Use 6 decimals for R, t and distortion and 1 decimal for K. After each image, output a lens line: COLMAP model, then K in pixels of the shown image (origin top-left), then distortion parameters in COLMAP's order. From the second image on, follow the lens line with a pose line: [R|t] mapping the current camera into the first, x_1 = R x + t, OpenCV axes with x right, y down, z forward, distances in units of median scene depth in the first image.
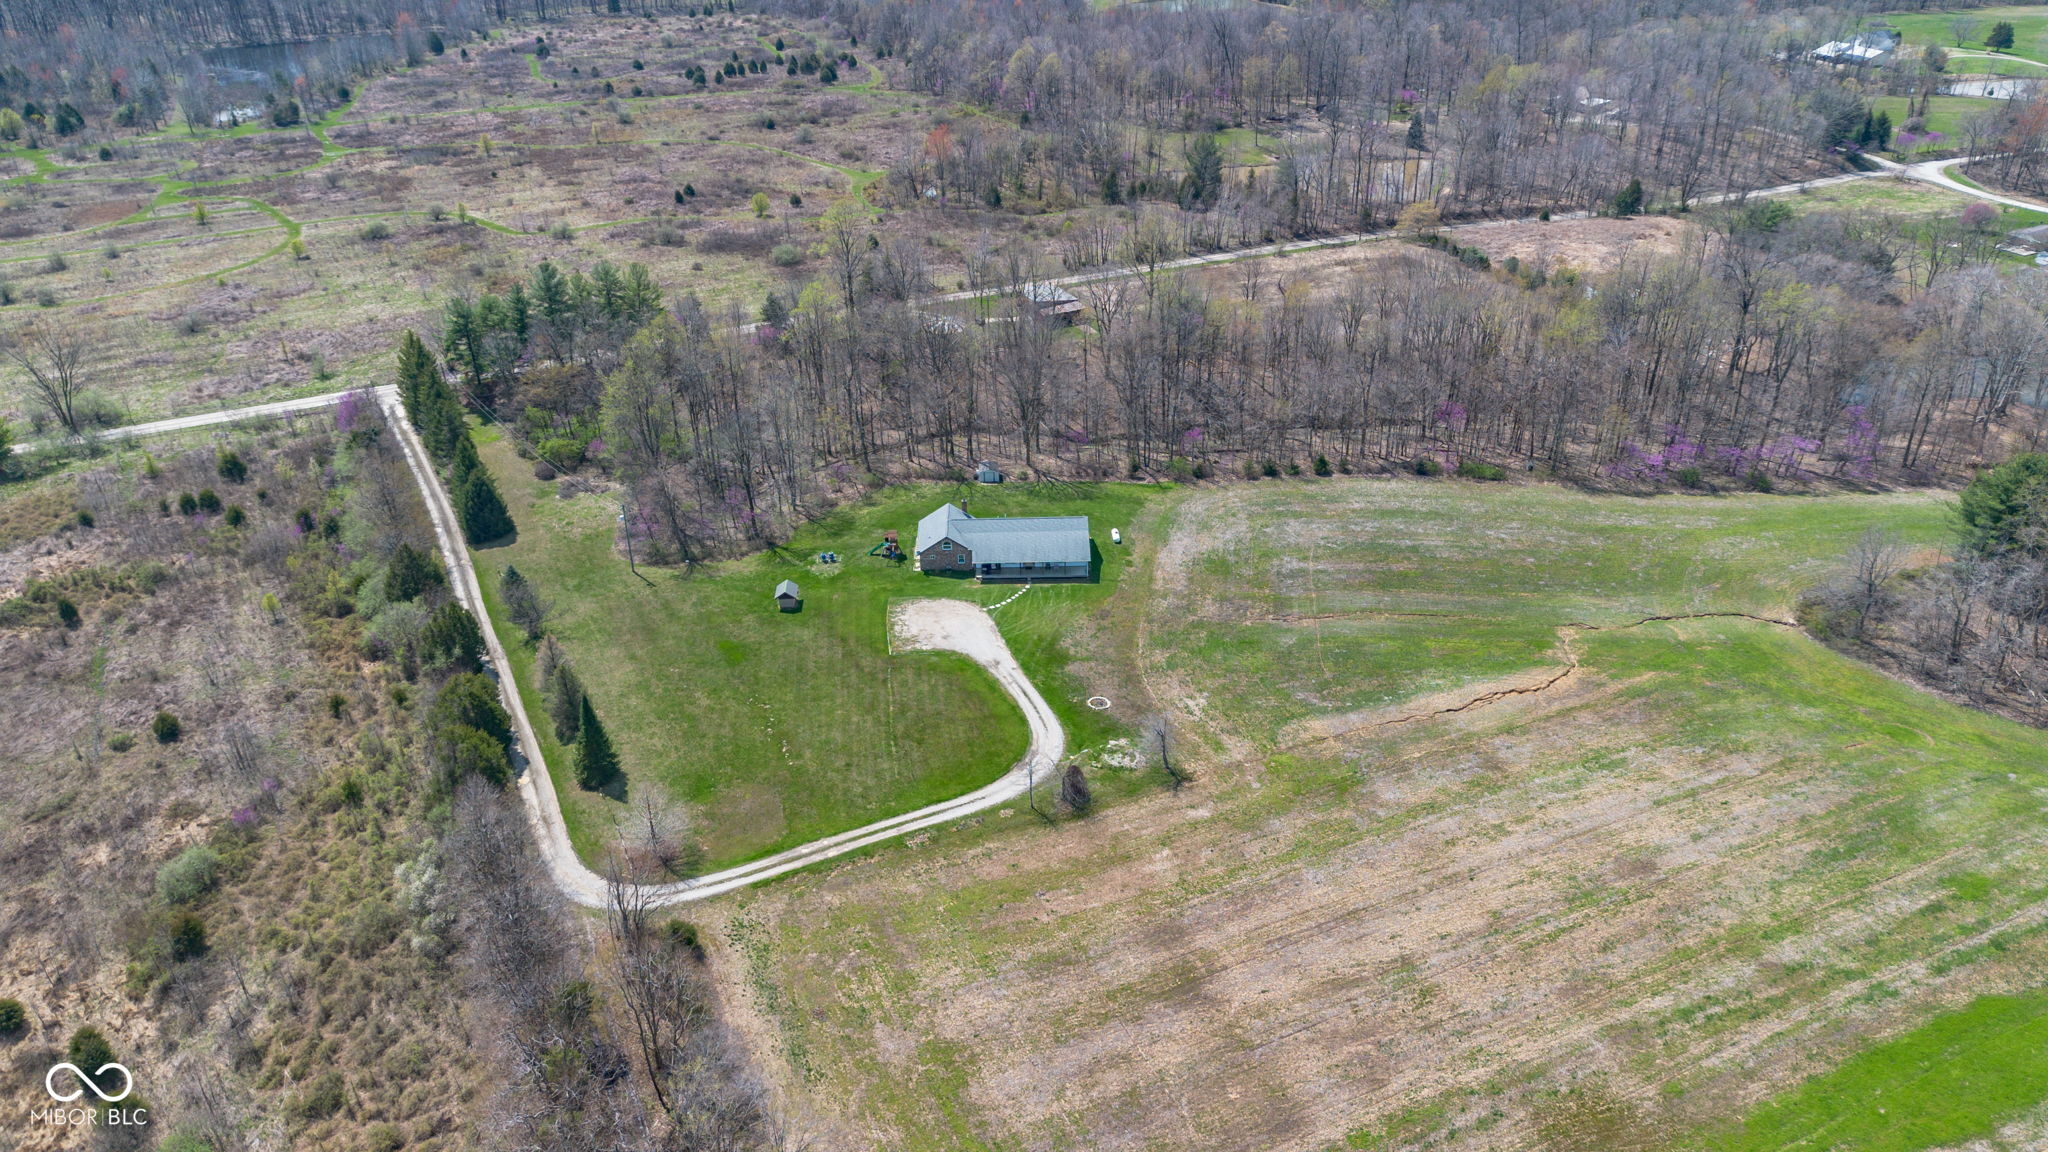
lens RADIAL K [[1438.3, 0, 1019.6], [0, 1438.3, 574.9], [0, 0, 1]] dist [0.069108, -0.067300]
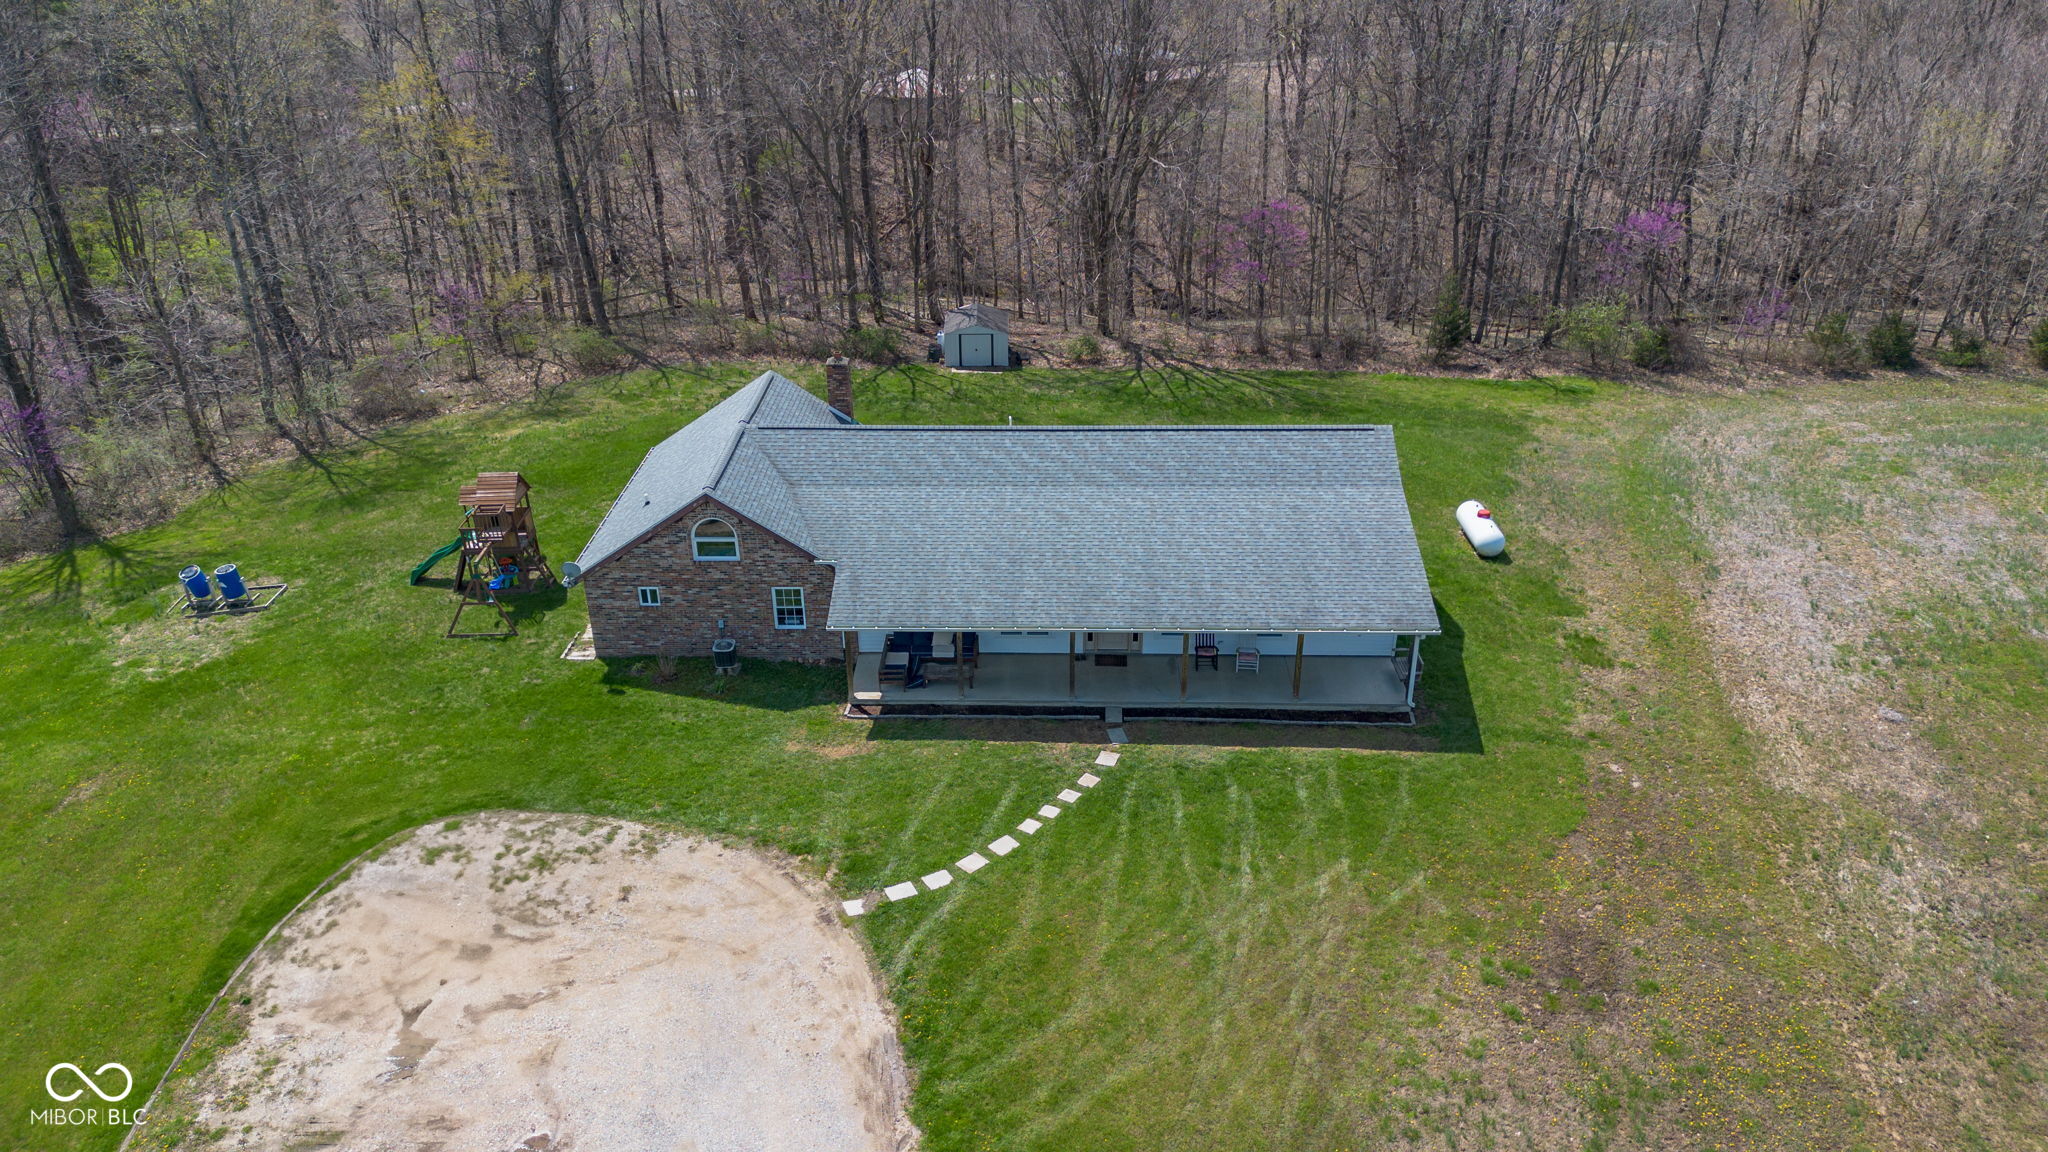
lens RADIAL K [[1438.3, 0, 1022.7], [0, 1438.3, 570.1], [0, 0, 1]] dist [0.069108, -0.067300]
pose [[0.999123, 0.023605, -0.034575, 0.000301], [-0.025285, 0.998480, -0.048973, -0.007006], [0.033366, 0.049805, 0.998201, 0.779277]]
